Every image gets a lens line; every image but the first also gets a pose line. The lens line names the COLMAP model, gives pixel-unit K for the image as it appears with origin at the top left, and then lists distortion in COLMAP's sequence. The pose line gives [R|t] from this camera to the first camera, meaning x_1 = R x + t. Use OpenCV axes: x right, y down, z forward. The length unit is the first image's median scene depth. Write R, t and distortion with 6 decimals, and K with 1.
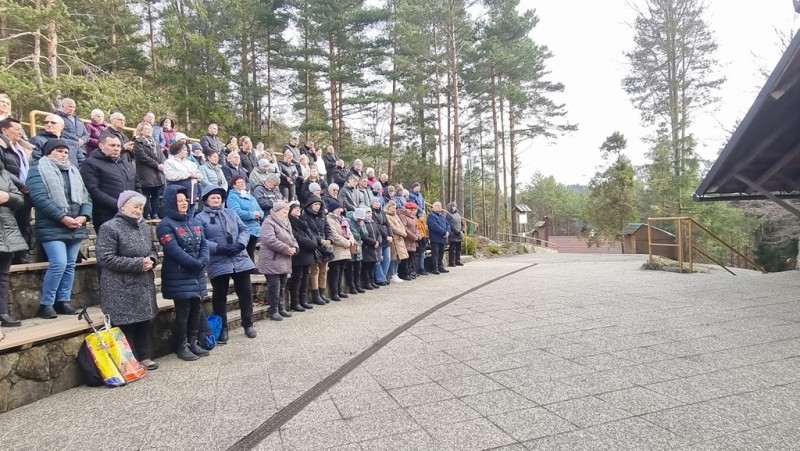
lens RADIAL K [[504.9, 0, 406.0], [0, 504.9, 237.2], [0, 0, 1]] dist [-0.005370, 0.002829]
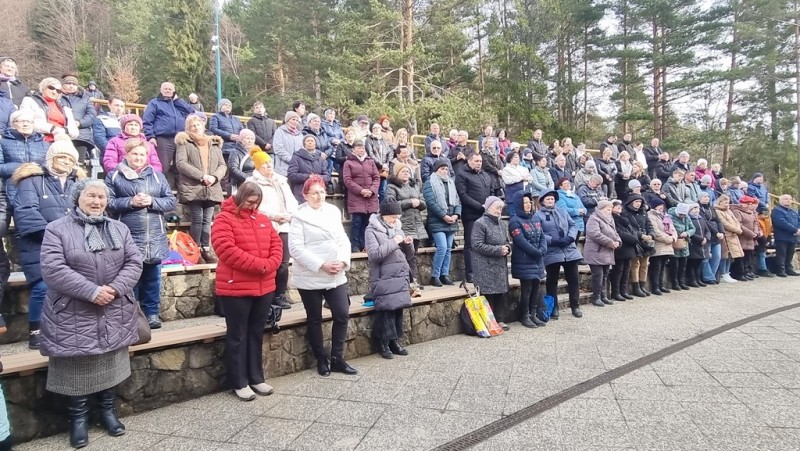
lens RADIAL K [[504.9, 0, 406.0], [0, 504.9, 237.2], [0, 0, 1]] dist [-0.005370, 0.002829]
pose [[0.827319, 0.021926, -0.561304, 0.012477], [-0.014800, 0.999742, 0.017239, -0.001446], [0.561537, -0.005954, 0.827430, -0.134025]]
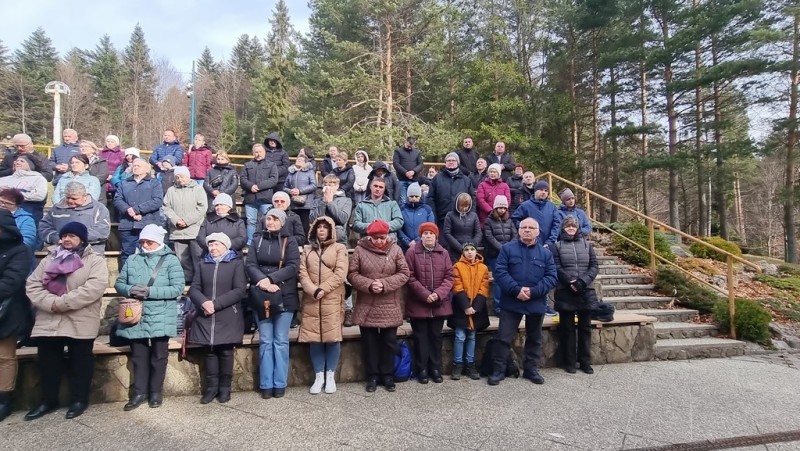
lens RADIAL K [[434.8, 0, 402.0], [0, 434.8, 234.1], [0, 0, 1]] dist [-0.000964, -0.000017]
pose [[0.626261, -0.015966, -0.779450, 0.414144], [-0.030568, 0.998519, -0.045013, -0.047500], [0.779014, 0.052016, 0.624845, 0.974461]]
